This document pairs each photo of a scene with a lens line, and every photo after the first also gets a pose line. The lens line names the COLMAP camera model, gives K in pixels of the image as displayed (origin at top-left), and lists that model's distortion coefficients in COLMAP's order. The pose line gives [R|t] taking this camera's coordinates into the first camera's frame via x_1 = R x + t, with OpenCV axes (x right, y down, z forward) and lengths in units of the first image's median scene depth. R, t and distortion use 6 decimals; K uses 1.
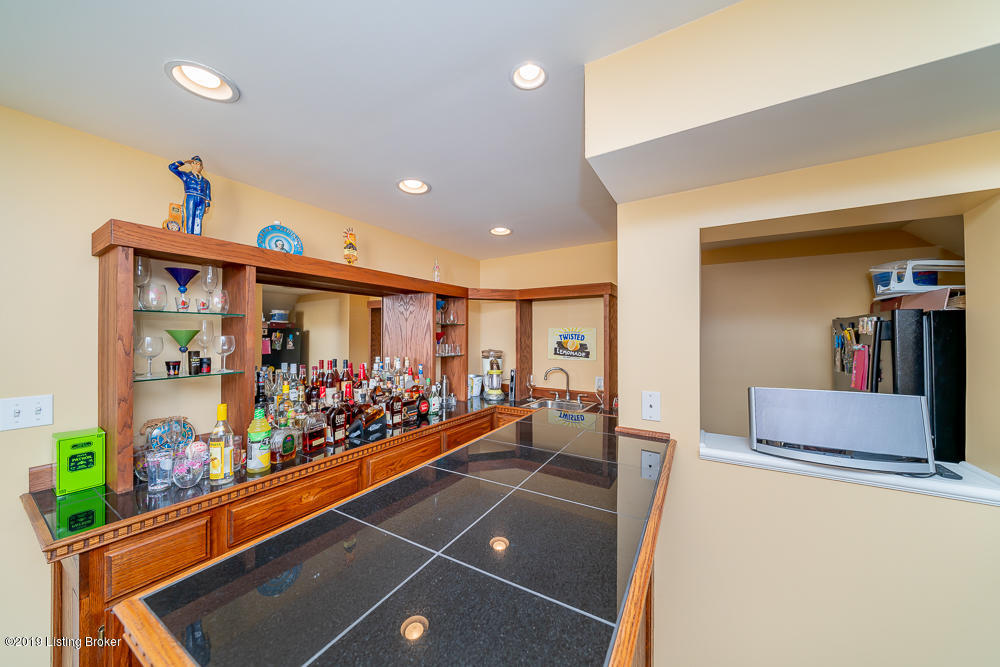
lens RADIAL K [[344.8, 0, 509.1], [0, 344.8, 334.5], [0, 0, 1]] dist [-0.008430, 0.000022]
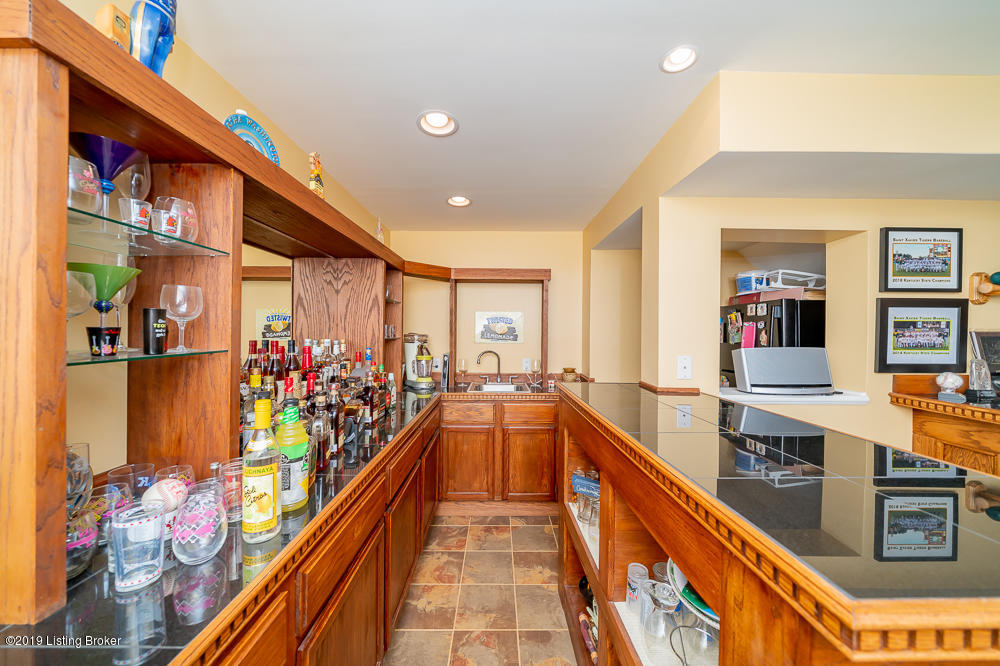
lens RADIAL K [[344.8, 0, 509.5], [0, 344.8, 334.7], [0, 0, 1]] dist [-0.008430, 0.000022]
pose [[0.853556, -0.000229, 0.521001, -0.467795], [-0.009375, 0.999831, 0.015799, 0.047652], [-0.520916, -0.018370, 0.853410, 0.173852]]
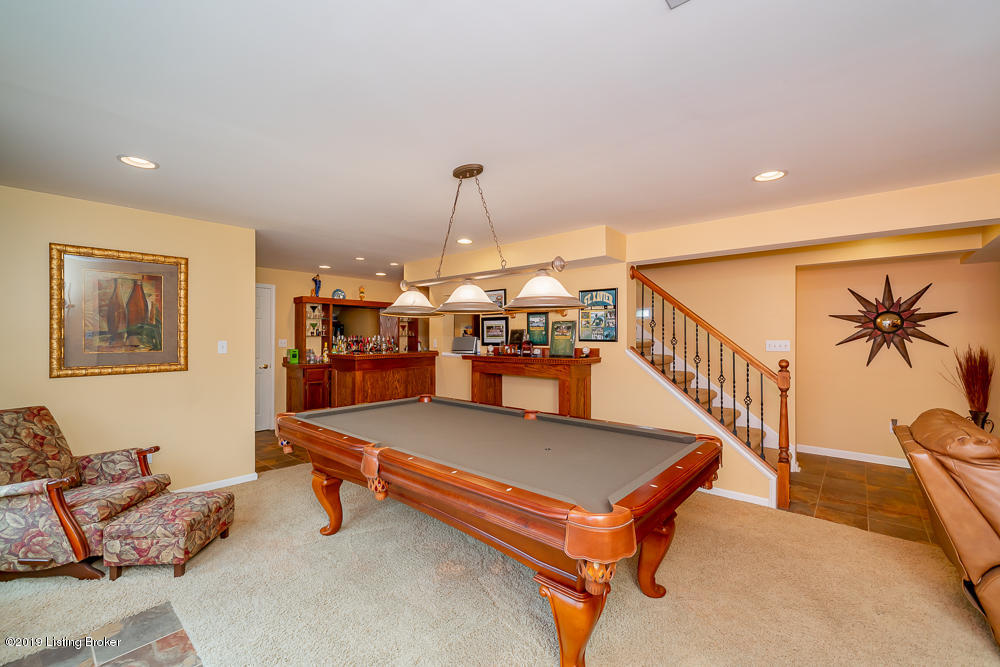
lens RADIAL K [[410.5, 0, 504.7], [0, 410.5, 335.3], [0, 0, 1]] dist [0.001588, 0.000019]
pose [[0.986644, -0.001710, -0.162881, 1.121431], [0.002064, 0.999996, 0.002006, 0.069169], [0.162876, -0.002315, 0.986644, -1.910955]]
